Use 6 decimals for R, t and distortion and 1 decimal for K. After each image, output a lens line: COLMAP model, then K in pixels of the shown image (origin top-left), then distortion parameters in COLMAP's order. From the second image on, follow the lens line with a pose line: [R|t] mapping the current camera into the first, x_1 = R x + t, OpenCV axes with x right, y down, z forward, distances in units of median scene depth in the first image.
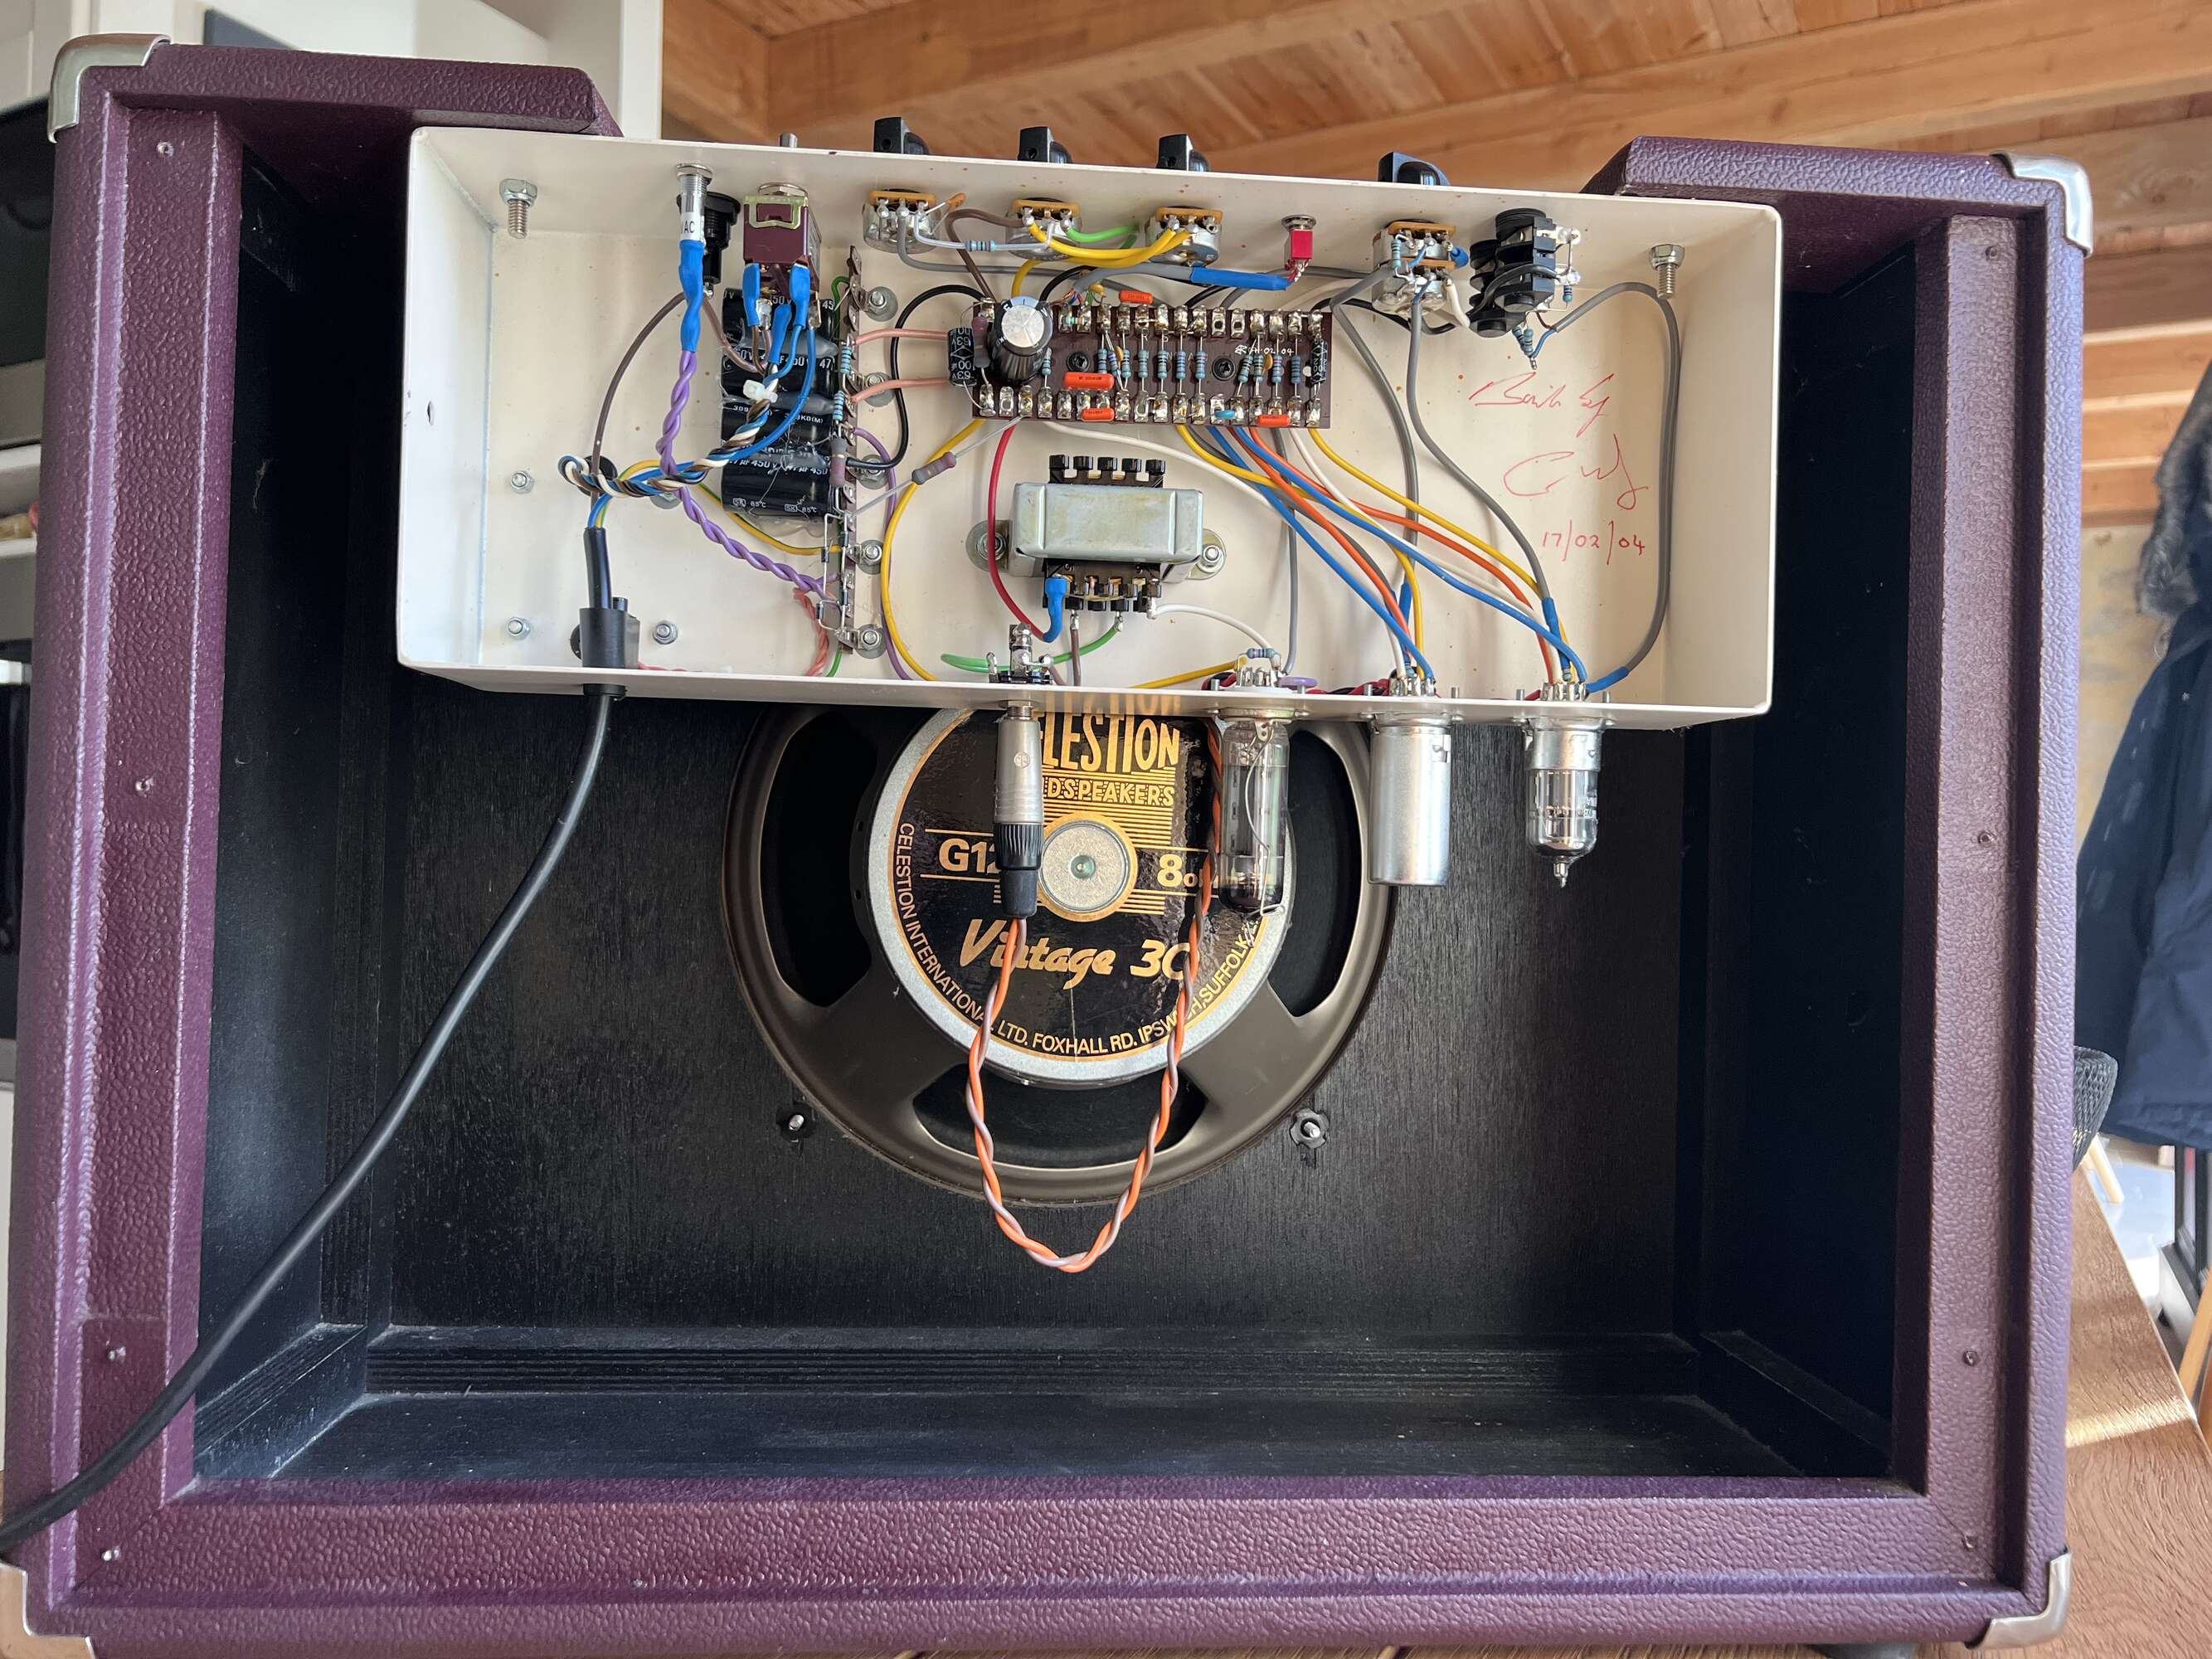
lens RADIAL K [[1671.1, 0, 1100.6], [0, 1671.1, 817.2], [0, 0, 1]] dist [-0.020413, 0.000582]
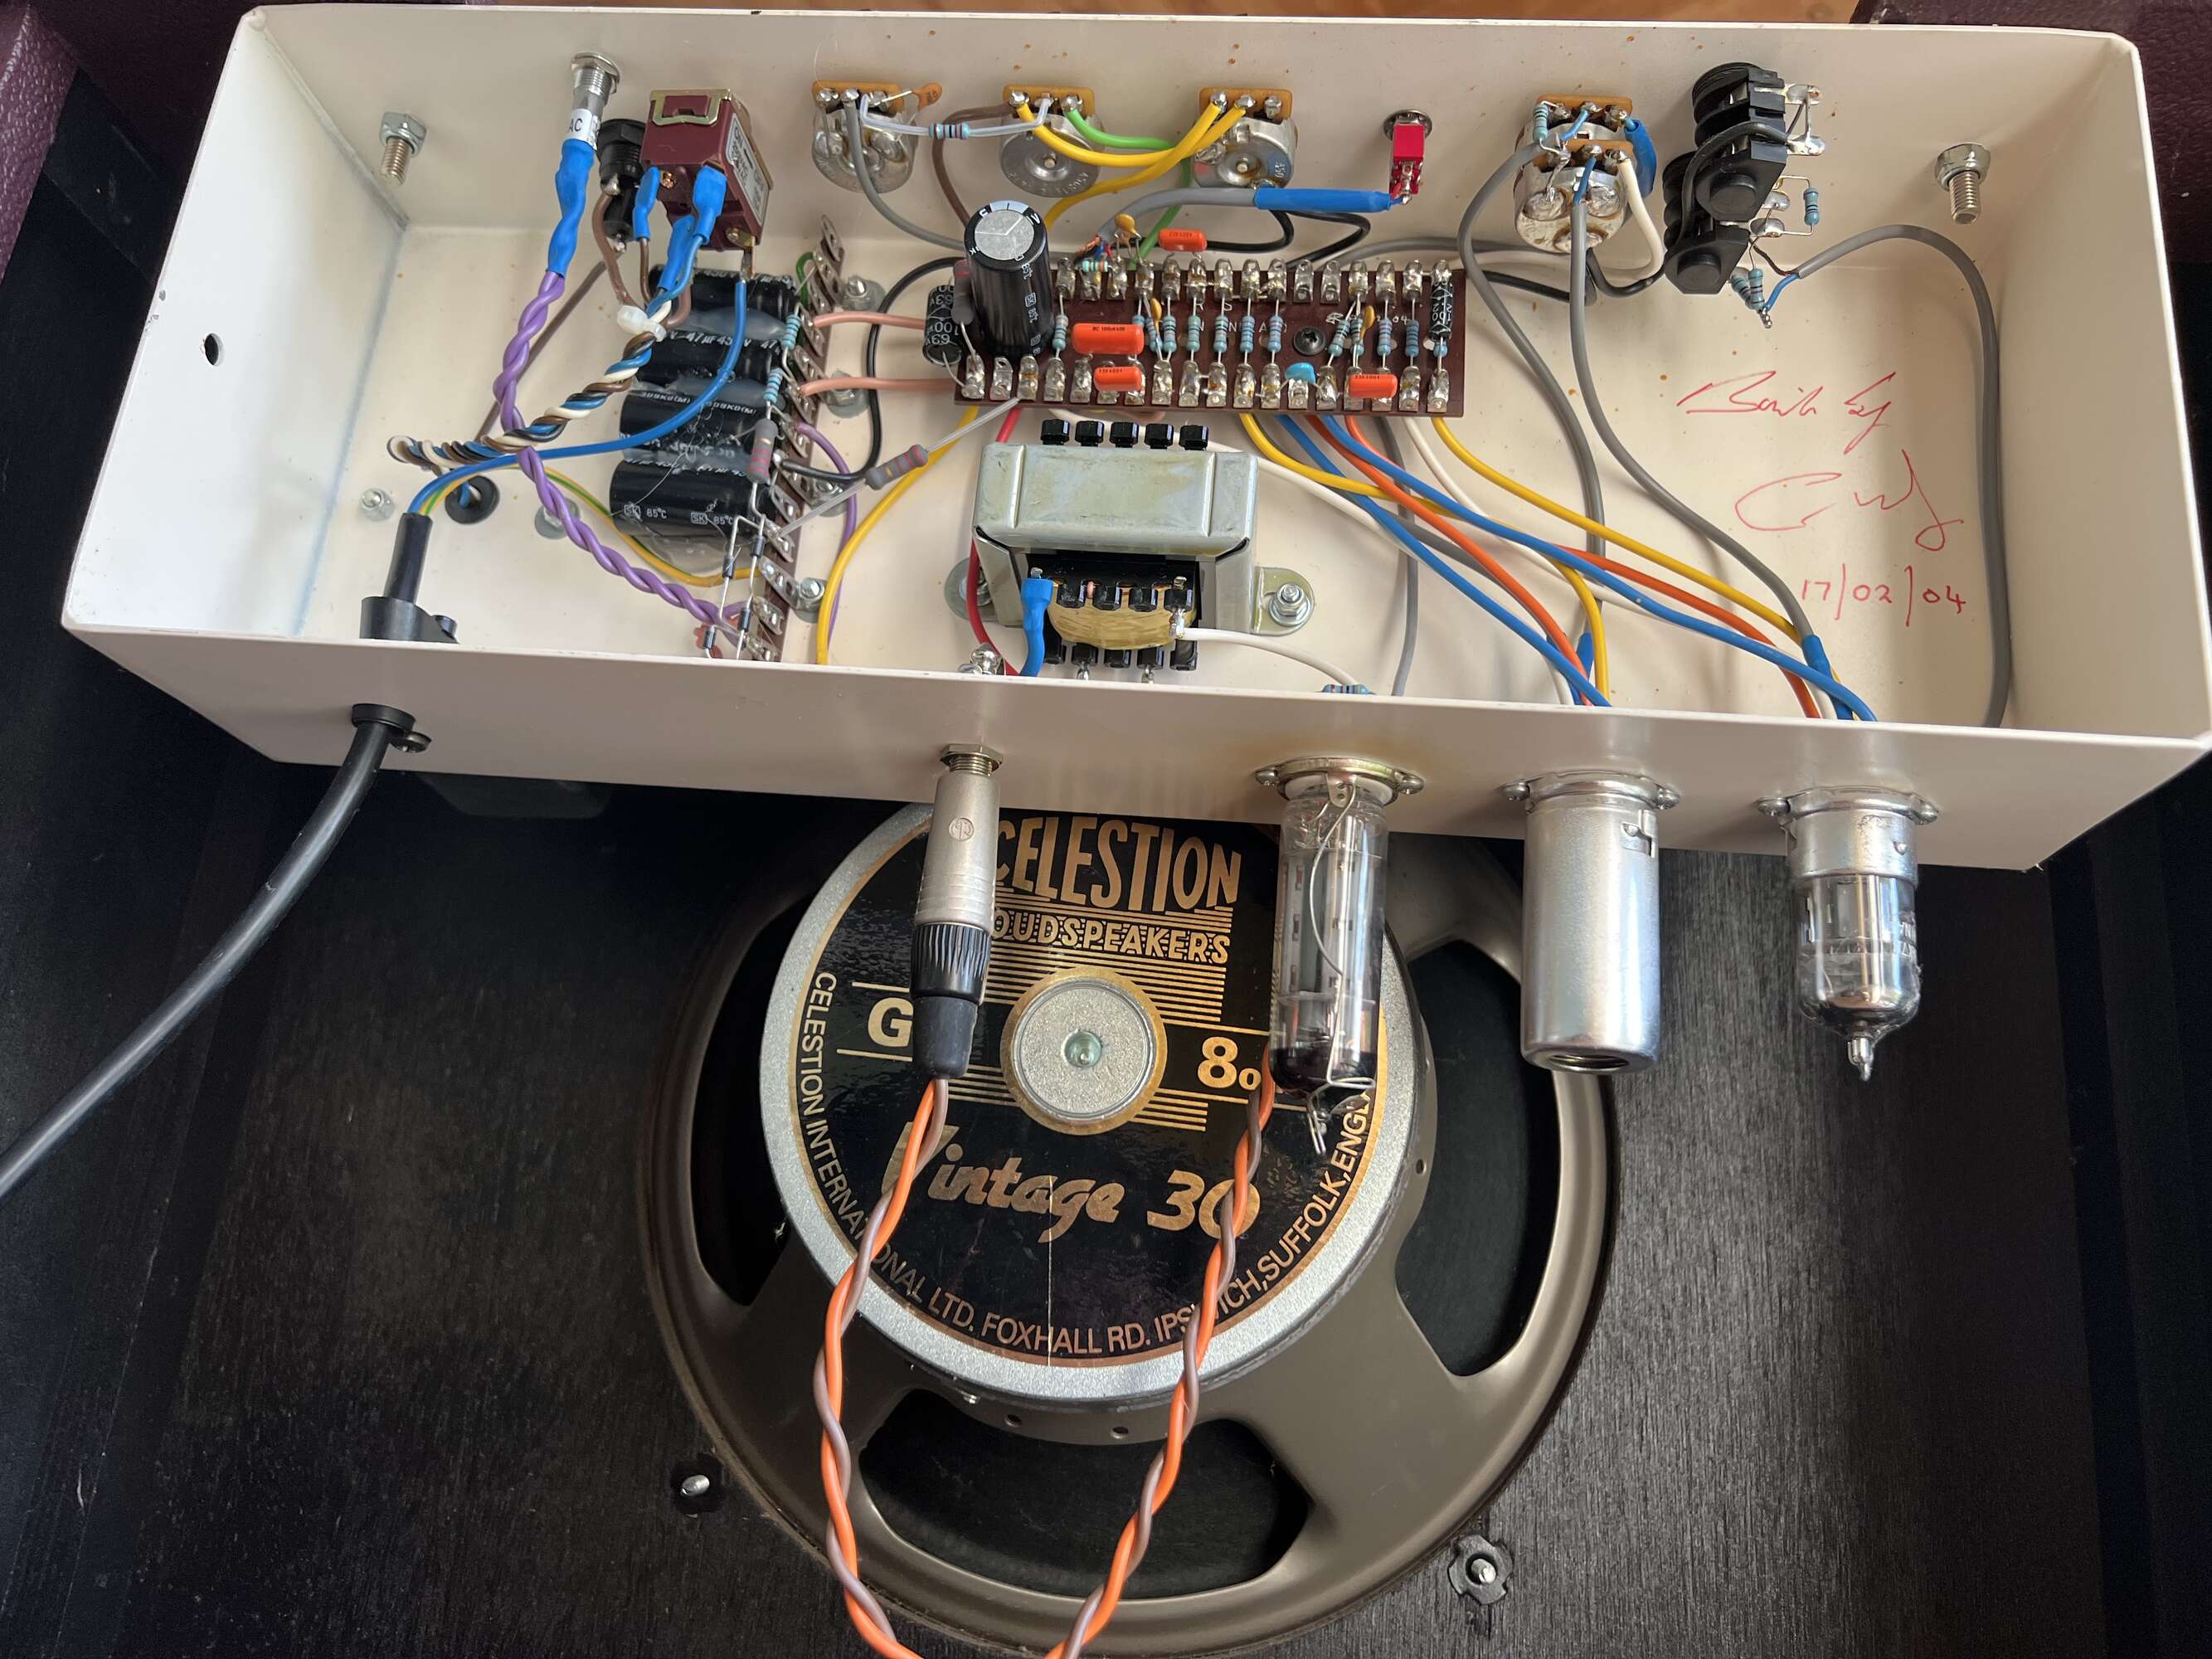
lens RADIAL K [[1671.1, 0, 1105.8], [0, 1671.1, 827.1], [0, 0, 1]] dist [-0.020413, 0.000582]
pose [[0.985537, 0.012428, -0.169003, 0.106758], [-0.062781, 0.953117, -0.296018, 0.138315], [0.157401, 0.302347, 0.940112, 0.367273]]
